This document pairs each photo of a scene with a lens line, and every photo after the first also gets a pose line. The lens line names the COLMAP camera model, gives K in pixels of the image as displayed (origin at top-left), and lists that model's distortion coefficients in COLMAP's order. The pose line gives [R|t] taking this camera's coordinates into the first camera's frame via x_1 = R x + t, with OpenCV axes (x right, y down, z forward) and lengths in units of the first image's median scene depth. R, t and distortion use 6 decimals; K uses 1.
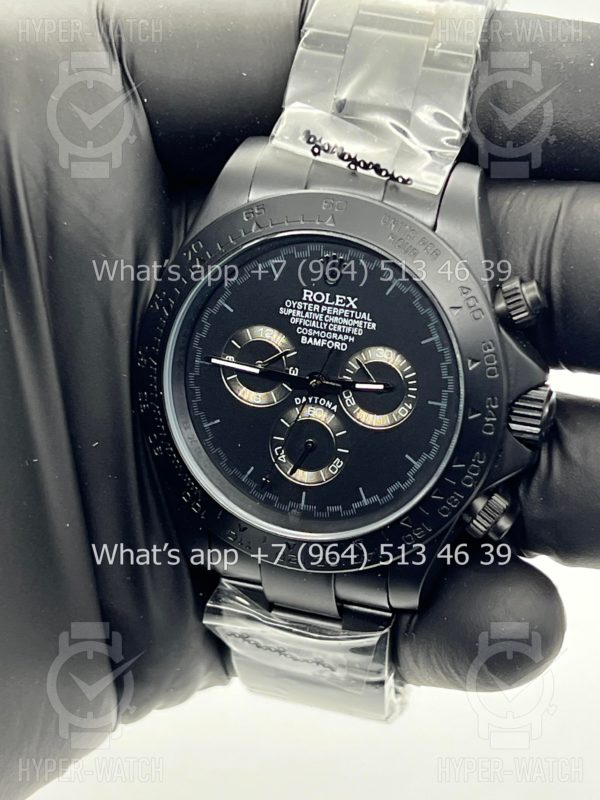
lens RADIAL K [[2130.7, 0, 299.9], [0, 2130.7, 400.1], [0, 0, 1]] dist [0.156394, 0.000000]
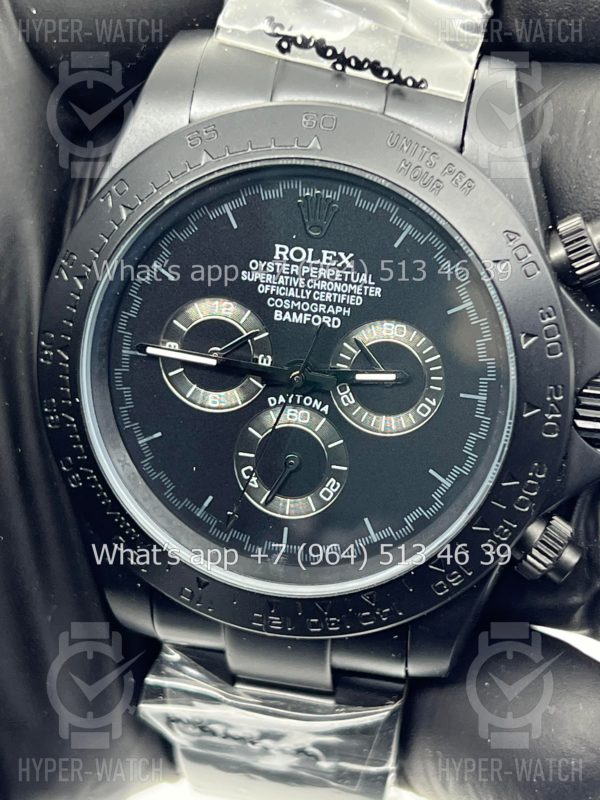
lens RADIAL K [[2130.7, 0, 299.3], [0, 2130.7, 399.6], [0, 0, 1]] dist [0.156394, 0.000000]
pose [[0.993399, -0.051951, 0.102274, -0.065353], [0.048680, 0.998228, 0.034229, -0.024311], [-0.103871, -0.029025, 0.994167, 0.294689]]
